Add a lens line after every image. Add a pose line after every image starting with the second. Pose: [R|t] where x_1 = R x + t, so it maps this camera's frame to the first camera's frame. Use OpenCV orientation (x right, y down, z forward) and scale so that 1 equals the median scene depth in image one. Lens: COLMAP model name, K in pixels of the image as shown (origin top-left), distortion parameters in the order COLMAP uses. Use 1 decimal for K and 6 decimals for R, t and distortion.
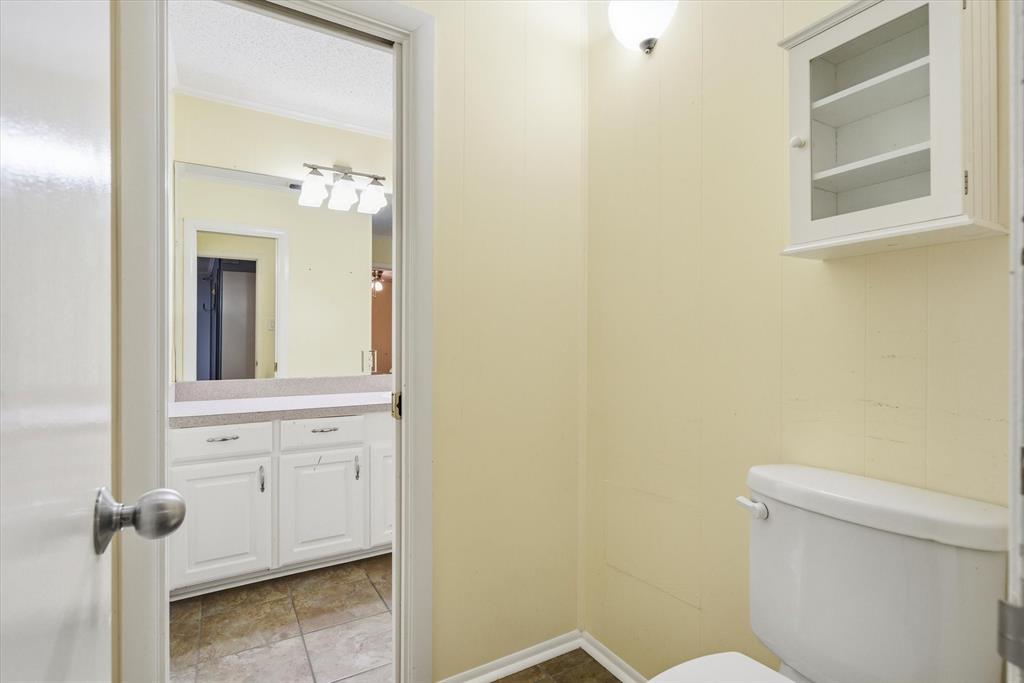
lens RADIAL K [[477.9, 0, 514.0], [0, 477.9, 344.1], [0, 0, 1]] dist [0.002083, 0.000138]
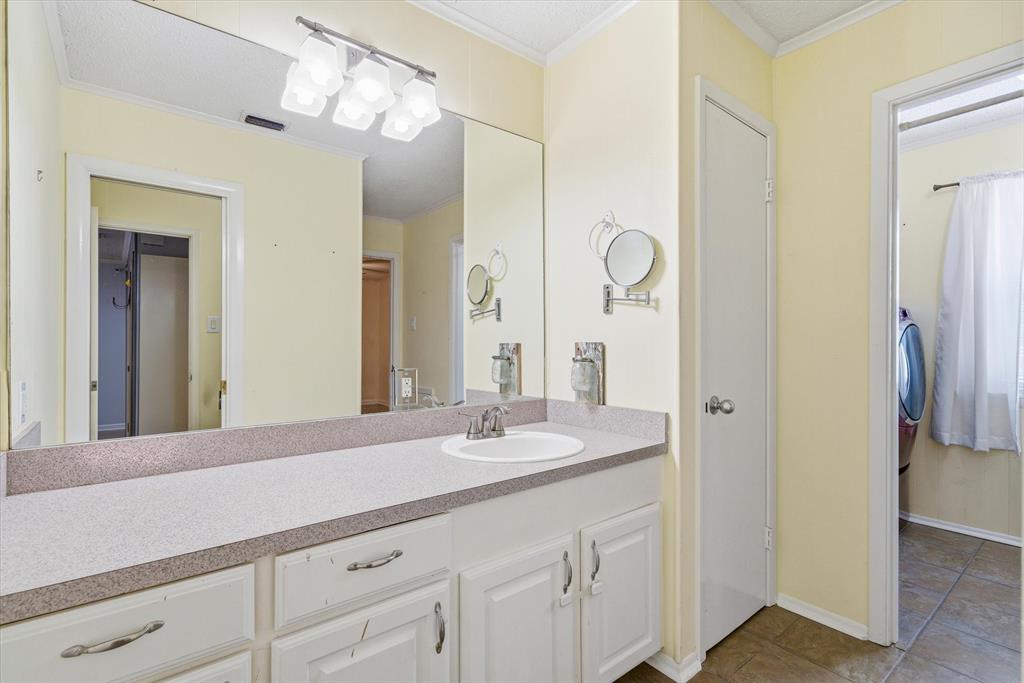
lens RADIAL K [[464.9, 0, 523.1], [0, 464.9, 347.9], [0, 0, 1]] dist [-0.002148, 0.001507]
pose [[0.990814, -0.002681, 0.135203, -0.262427], [0.002171, 0.999990, 0.003922, -0.015312], [-0.135212, -0.003593, 0.990810, 0.458188]]
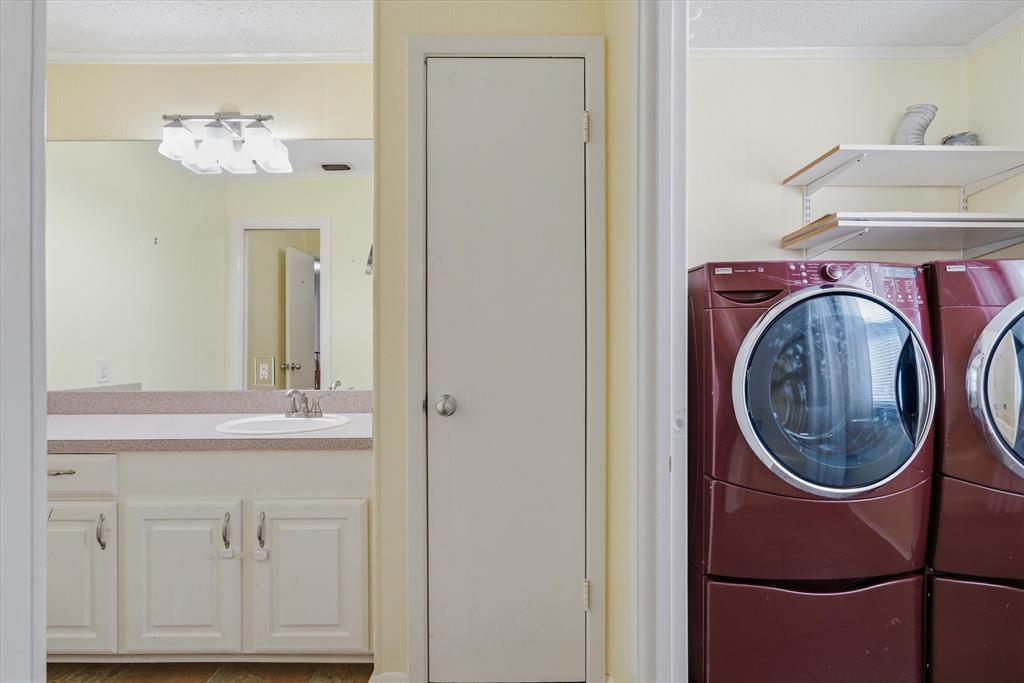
lens RADIAL K [[497.1, 0, 517.1], [0, 497.1, 346.4], [0, 0, 1]] dist [-0.003644, -0.001360]
pose [[0.866334, -0.001005, -0.499464, 0.456123], [0.002697, 0.999993, 0.002667, -0.003700], [0.499458, -0.003657, 0.866330, 0.585891]]
